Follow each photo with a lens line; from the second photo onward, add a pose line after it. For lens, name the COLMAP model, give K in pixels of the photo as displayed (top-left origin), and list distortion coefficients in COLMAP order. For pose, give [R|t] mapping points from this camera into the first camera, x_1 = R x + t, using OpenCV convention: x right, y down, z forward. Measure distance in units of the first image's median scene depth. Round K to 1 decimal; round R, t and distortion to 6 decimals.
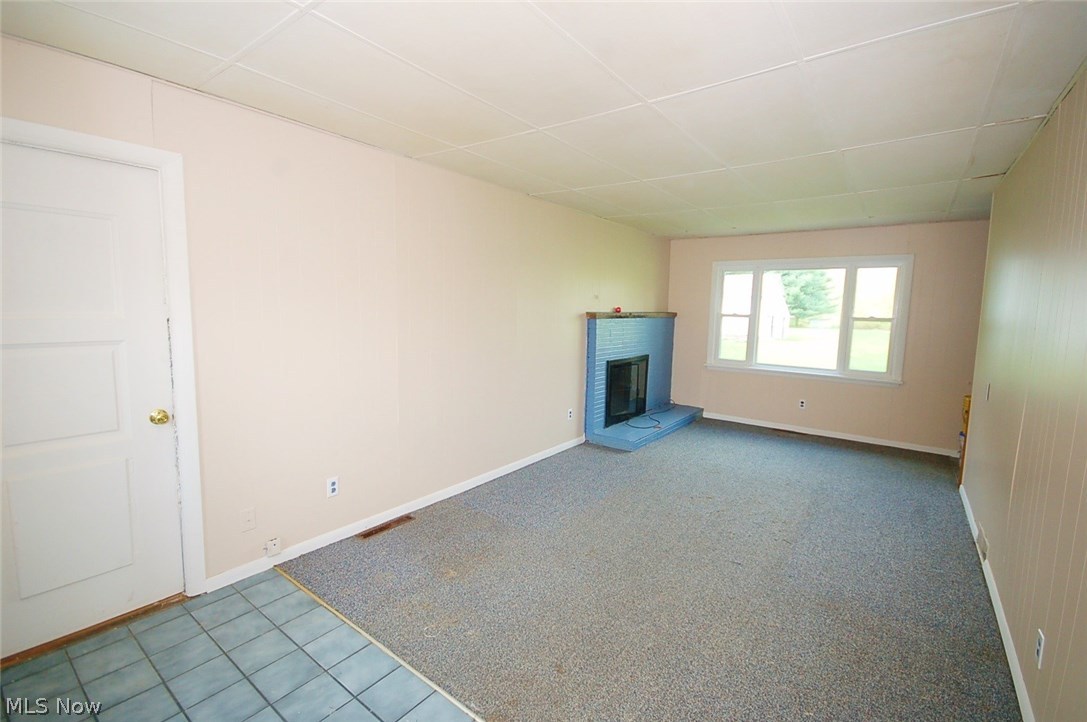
lens RADIAL K [[479.4, 0, 543.5], [0, 479.4, 361.0], [0, 0, 1]] dist [-0.000499, 0.000132]
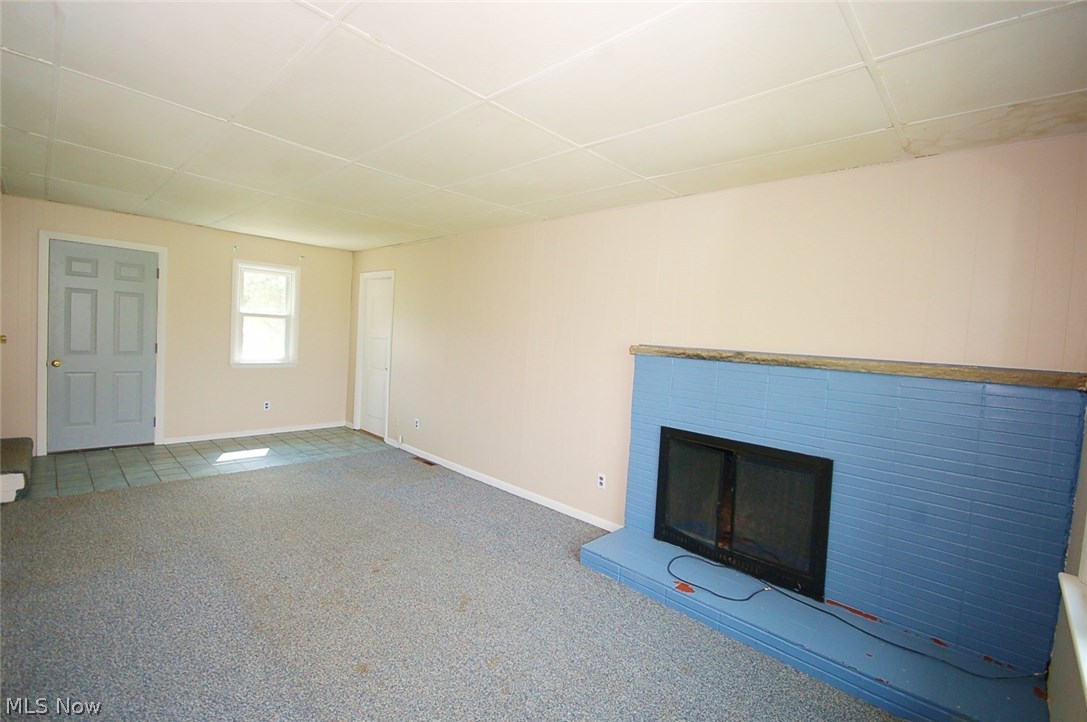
lens RADIAL K [[491.1, 0, 543.5], [0, 491.1, 361.0], [0, 0, 1]] dist [-0.002121, -0.000335]
pose [[-0.120613, 0.027660, -0.992314, 1.059140], [-0.180937, 0.982255, 0.049372, -0.117958], [0.976071, 0.185501, -0.113468, 1.277414]]
